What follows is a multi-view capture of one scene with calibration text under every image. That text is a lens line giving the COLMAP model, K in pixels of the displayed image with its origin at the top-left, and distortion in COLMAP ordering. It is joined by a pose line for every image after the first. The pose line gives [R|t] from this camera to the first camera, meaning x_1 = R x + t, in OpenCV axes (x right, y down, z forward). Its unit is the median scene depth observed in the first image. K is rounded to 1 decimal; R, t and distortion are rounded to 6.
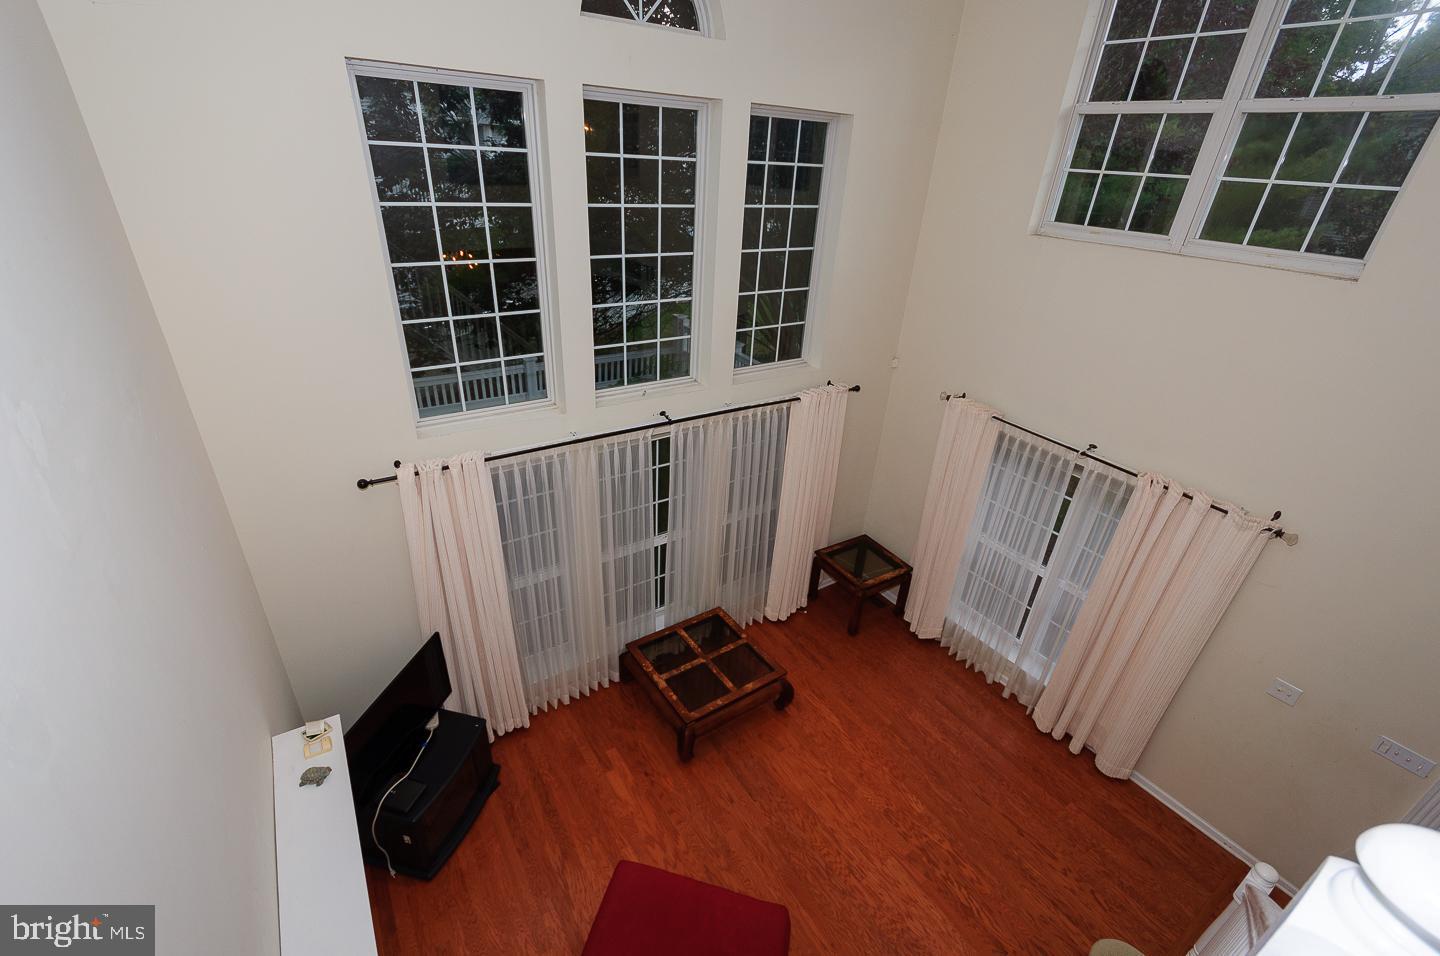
lens RADIAL K [[620.2, 0, 712.3], [0, 620.2, 478.1], [0, 0, 1]] dist [0.003376, -0.000563]
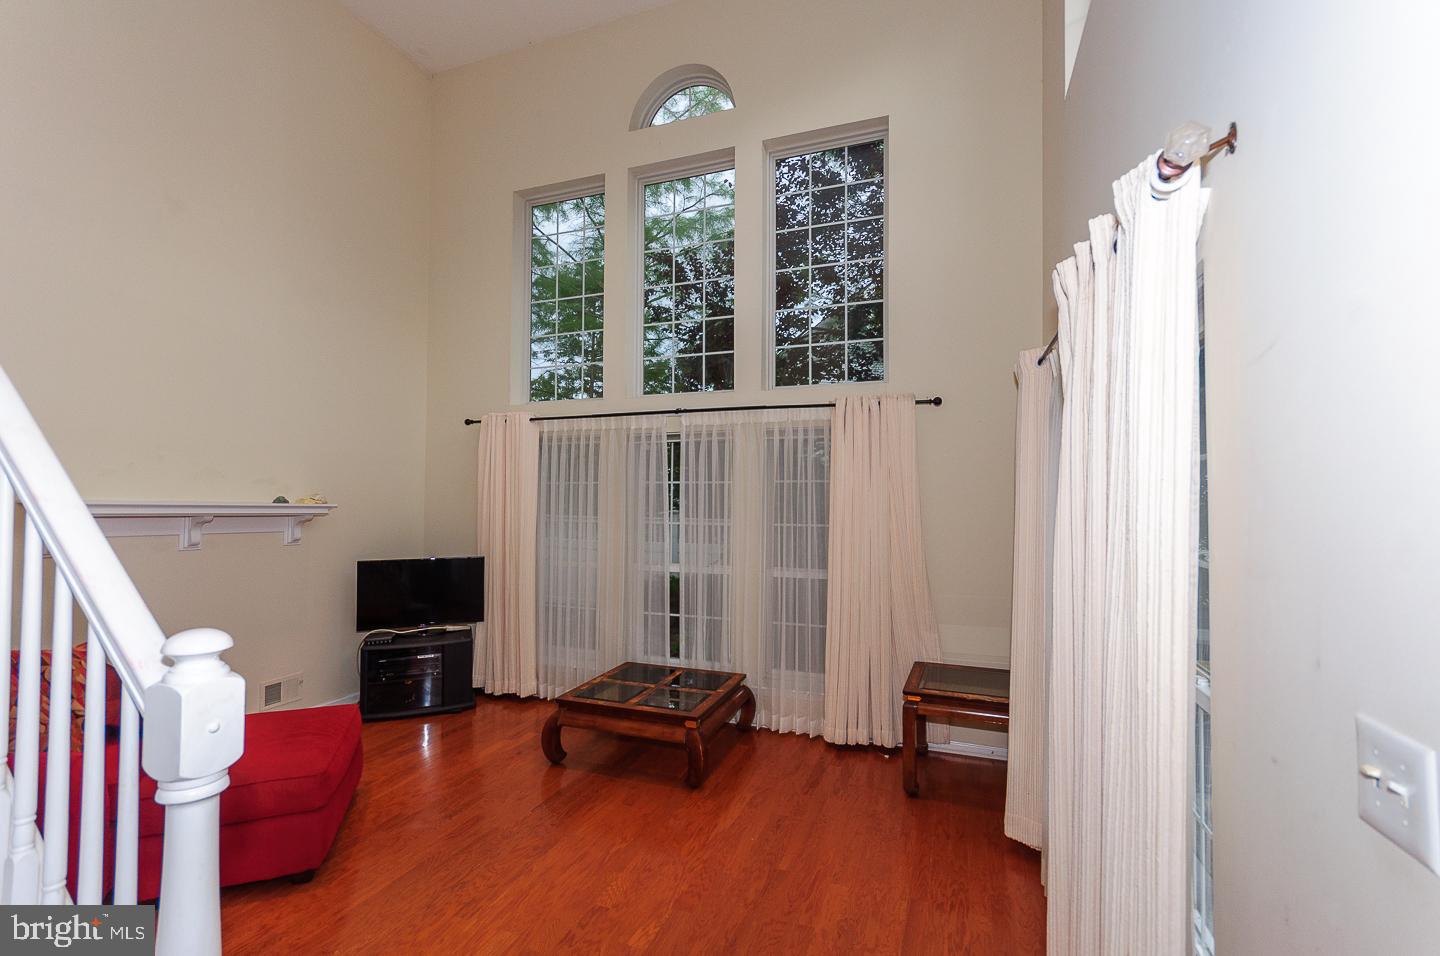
lens RADIAL K [[620.2, 0, 720.9], [0, 620.2, 488.9], [0, 0, 1]] dist [0.003376, -0.000563]
pose [[0.591536, -0.060290, -0.804022, 0.855271], [-0.355308, 0.875661, -0.327070, 0.359436], [0.723769, 0.479149, 0.496563, 0.634849]]
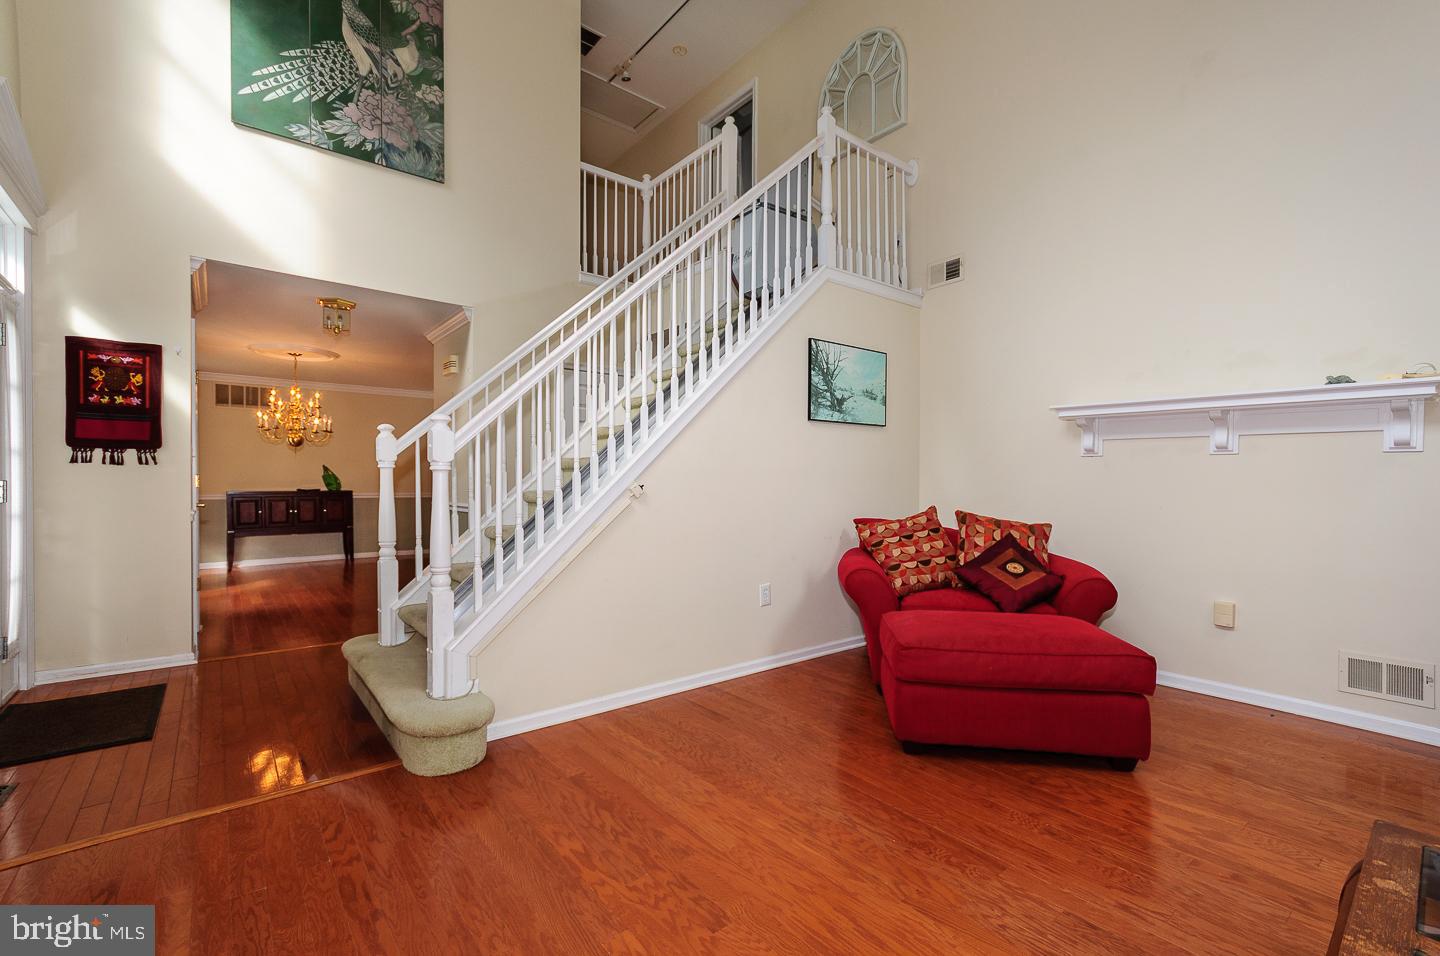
lens RADIAL K [[620.2, 0, 718.9], [0, 620.2, 484.1], [0, 0, 1]] dist [0.003376, -0.000563]
pose [[-0.993773, -0.050157, -0.099493, 0.342189], [-0.090785, 0.882194, 0.462051, 0.142350], [0.064597, 0.468207, -0.881255, 1.244601]]
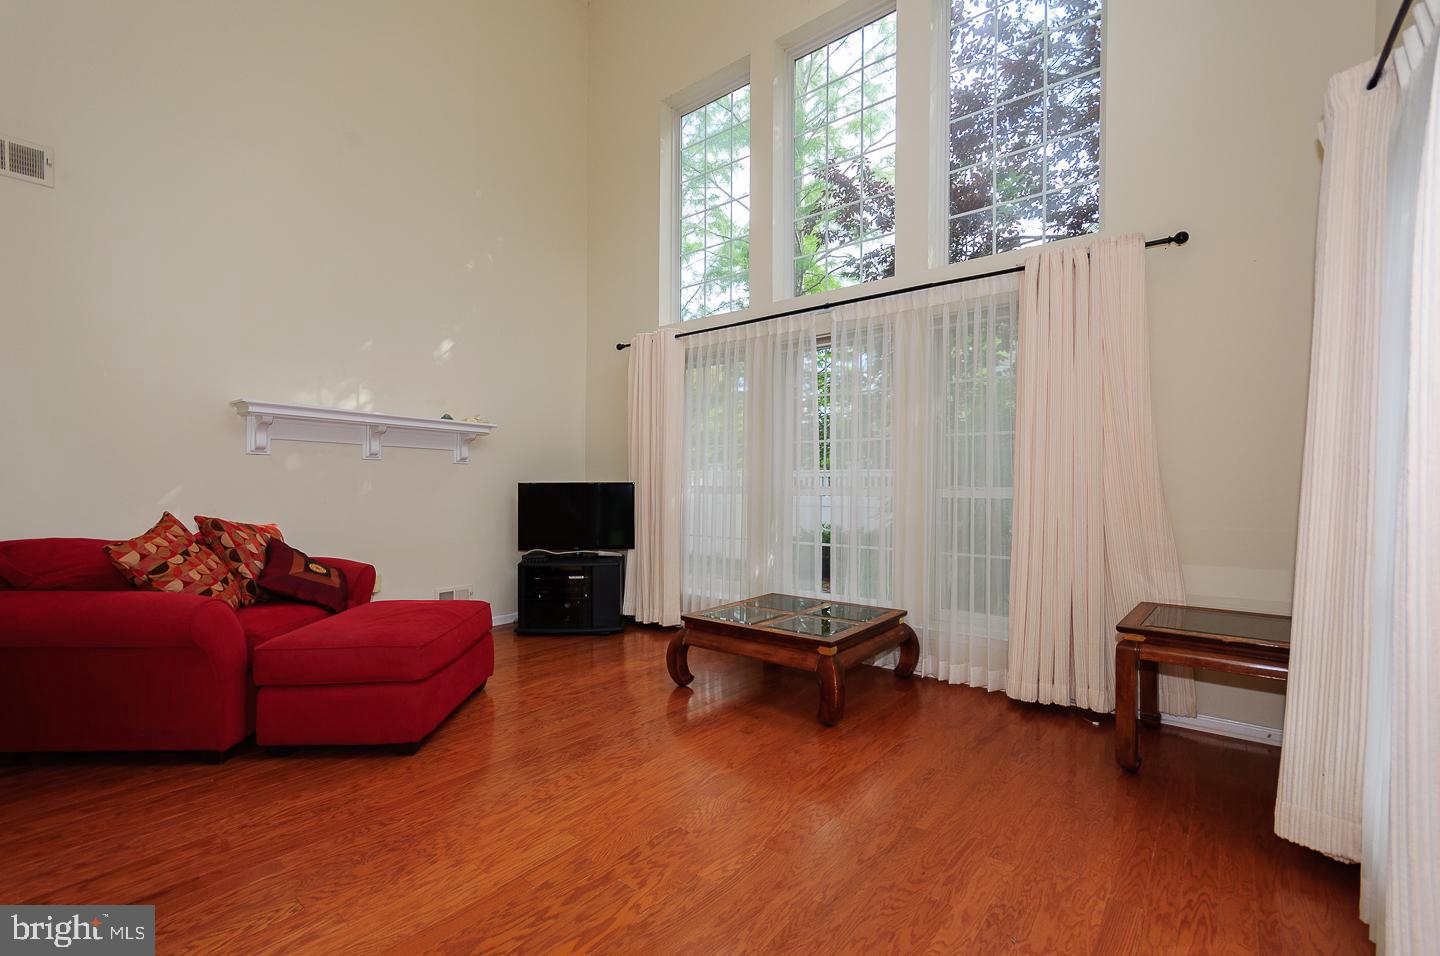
lens RADIAL K [[620.2, 0, 723.1], [0, 620.2, 486.9], [0, 0, 1]] dist [0.003376, -0.000563]
pose [[0.311094, -0.042912, -0.949410, 0.772237], [-0.434666, 0.881950, -0.182291, 0.392833], [0.845154, 0.469386, 0.255717, 0.814547]]
